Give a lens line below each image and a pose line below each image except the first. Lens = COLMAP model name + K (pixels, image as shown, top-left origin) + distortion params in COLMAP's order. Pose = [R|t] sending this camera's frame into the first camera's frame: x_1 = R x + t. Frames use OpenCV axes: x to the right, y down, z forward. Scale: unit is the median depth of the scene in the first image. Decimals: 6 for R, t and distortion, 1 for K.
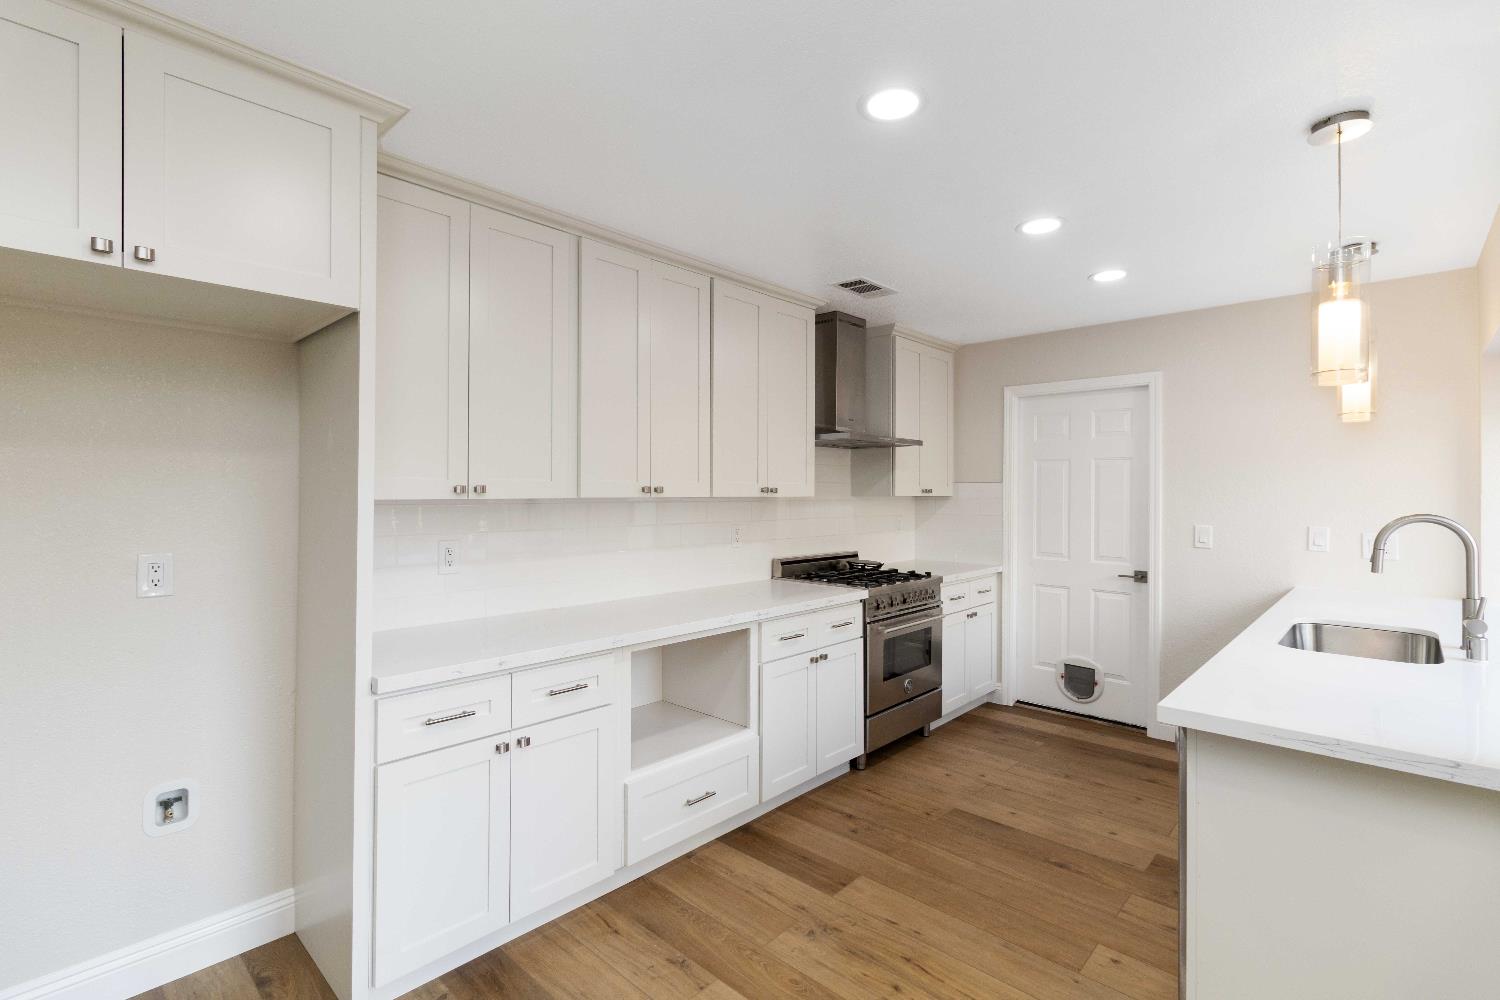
lens RADIAL K [[699.0, 0, 761.0], [0, 699.0, 486.1], [0, 0, 1]] dist [0.002166, 0.000084]
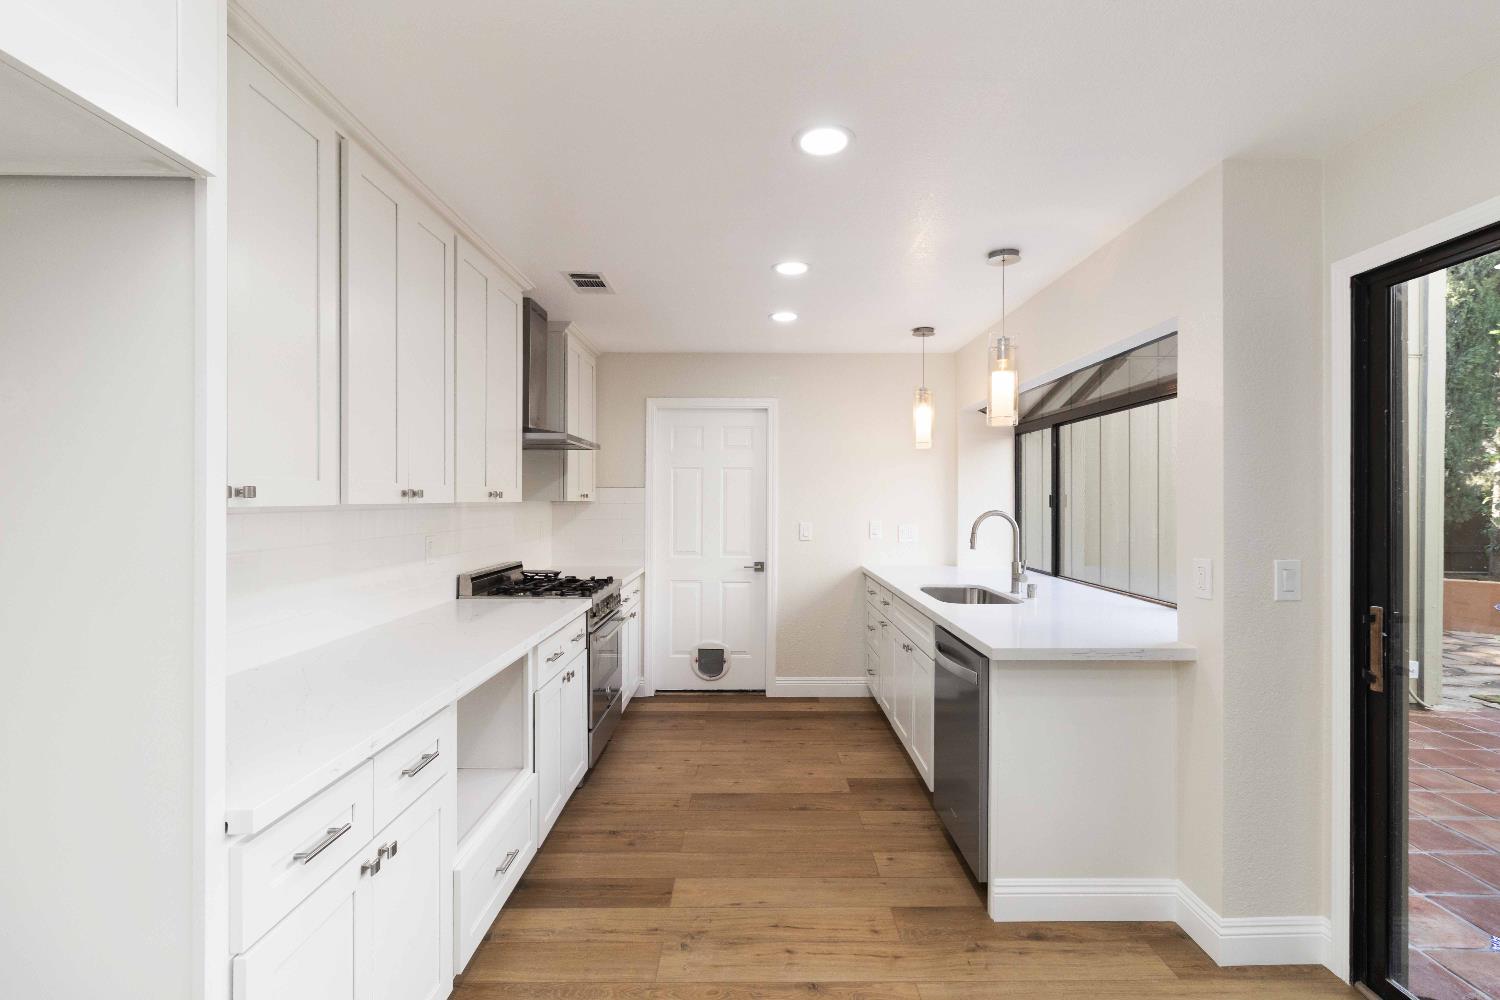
lens RADIAL K [[704.2, 0, 750.0], [0, 704.2, 500.0], [0, 0, 1]] dist [-0.000431, 0.000076]
pose [[0.724318, -0.003362, 0.689458, -0.359668], [-0.004965, 0.999937, 0.010091, 0.002212], [-0.689448, -0.010732, 0.724255, 0.152373]]
